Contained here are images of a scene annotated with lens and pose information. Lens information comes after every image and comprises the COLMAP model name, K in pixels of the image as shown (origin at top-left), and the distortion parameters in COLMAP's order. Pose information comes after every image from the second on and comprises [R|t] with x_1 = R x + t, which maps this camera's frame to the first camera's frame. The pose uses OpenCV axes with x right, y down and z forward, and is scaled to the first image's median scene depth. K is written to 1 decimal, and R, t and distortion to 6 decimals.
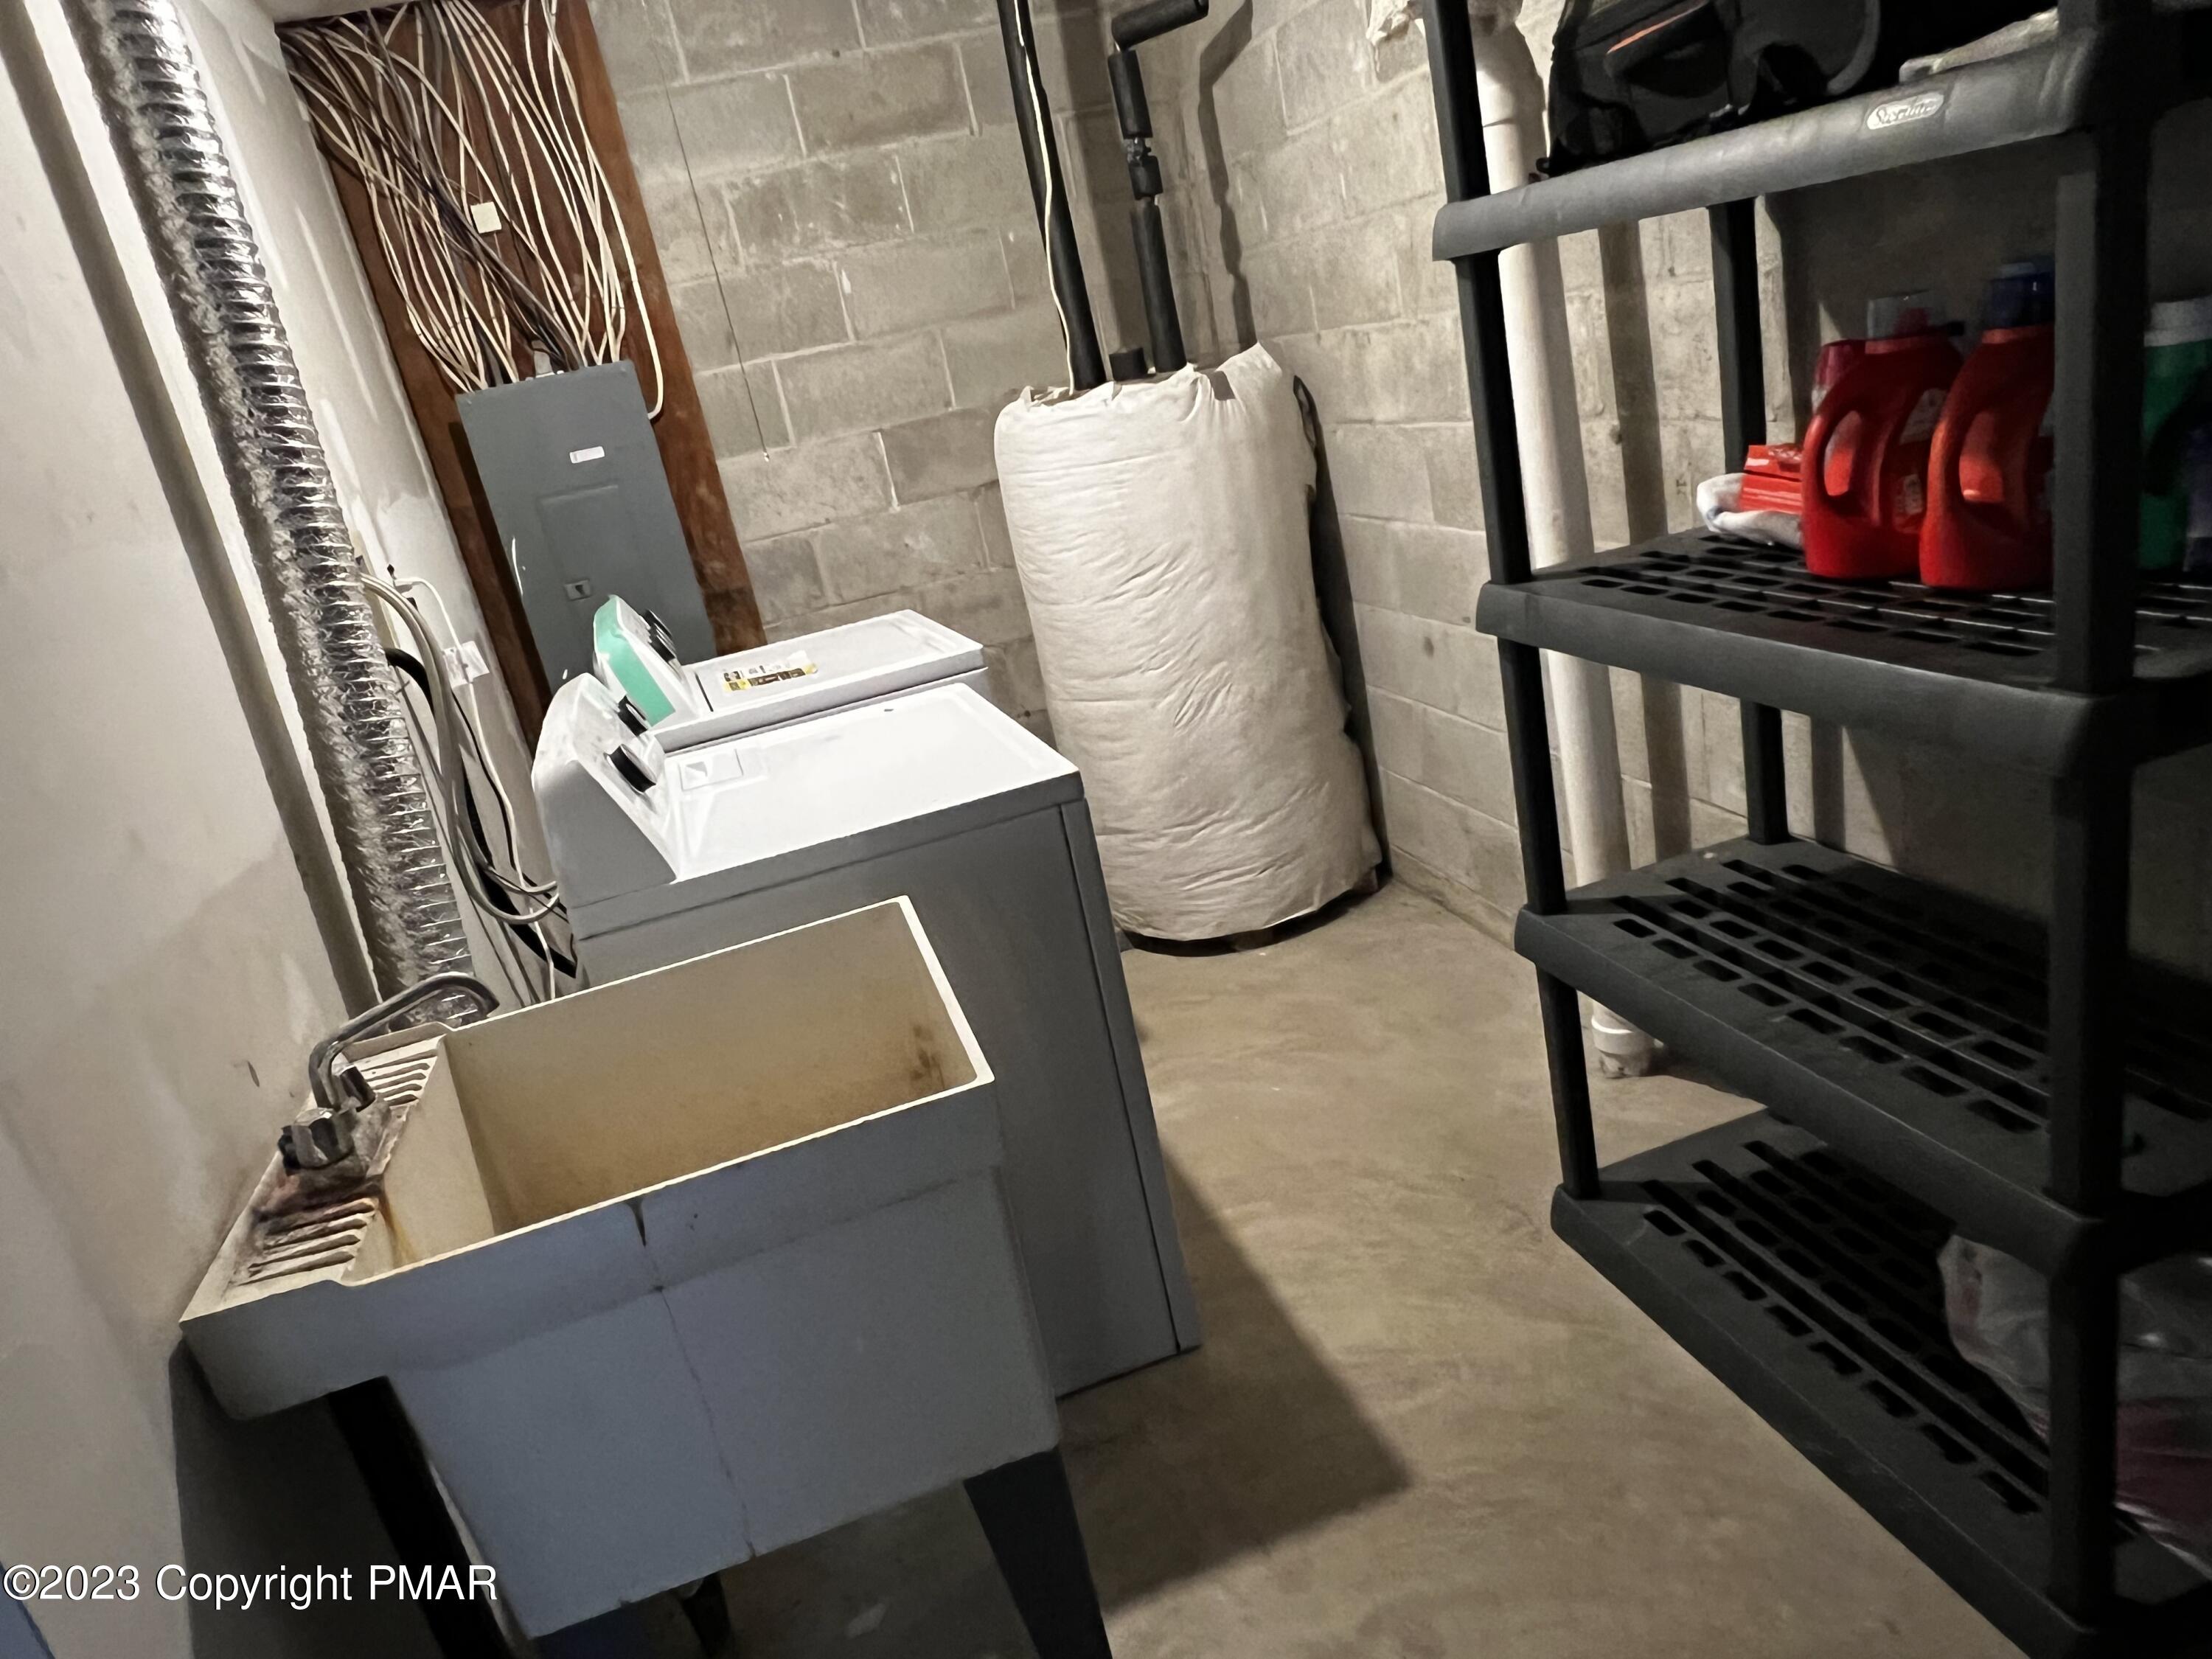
lens RADIAL K [[1473.8, 0, 1084.4], [0, 1473.8, 842.3], [0, 0, 1]] dist [-0.007858, -0.003235]
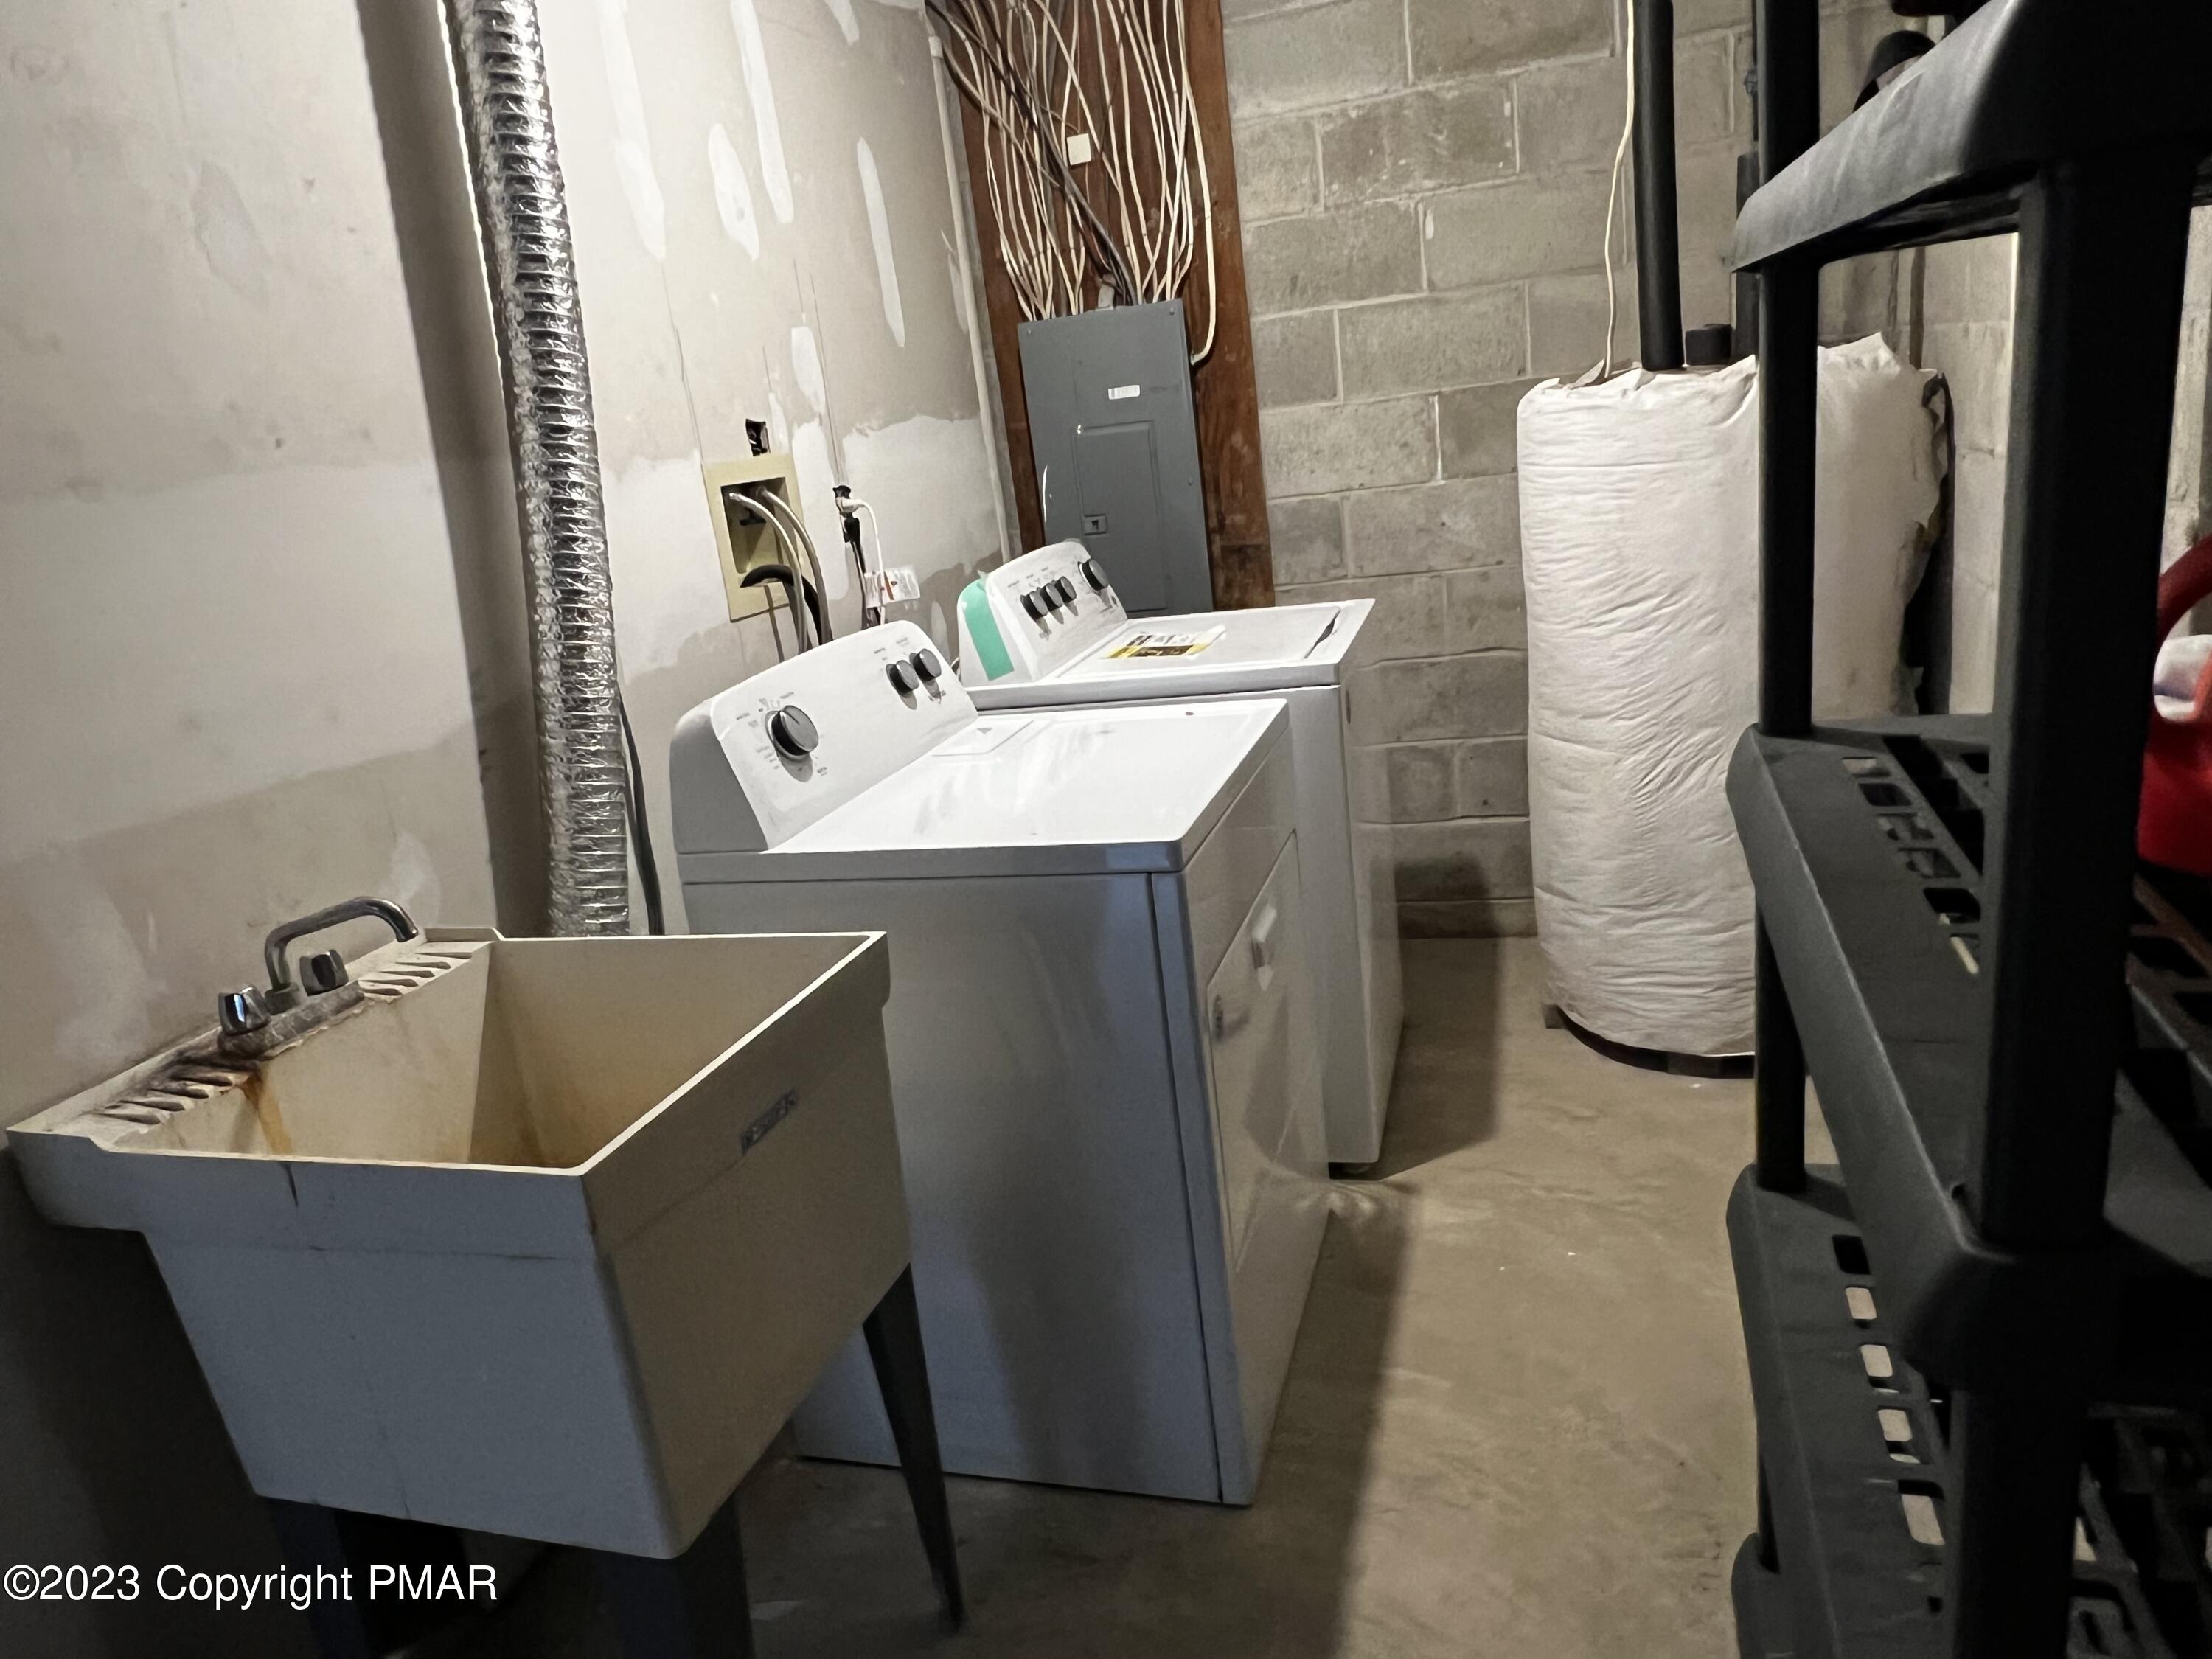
lens RADIAL K [[1473.8, 0, 1084.4], [0, 1473.8, 842.3], [0, 0, 1]] dist [-0.007858, -0.003235]
pose [[0.833346, 0.246666, -0.494662, 0.206373], [-0.218399, 0.969027, 0.115280, -0.073995], [0.507776, 0.011966, 0.861406, 0.122405]]
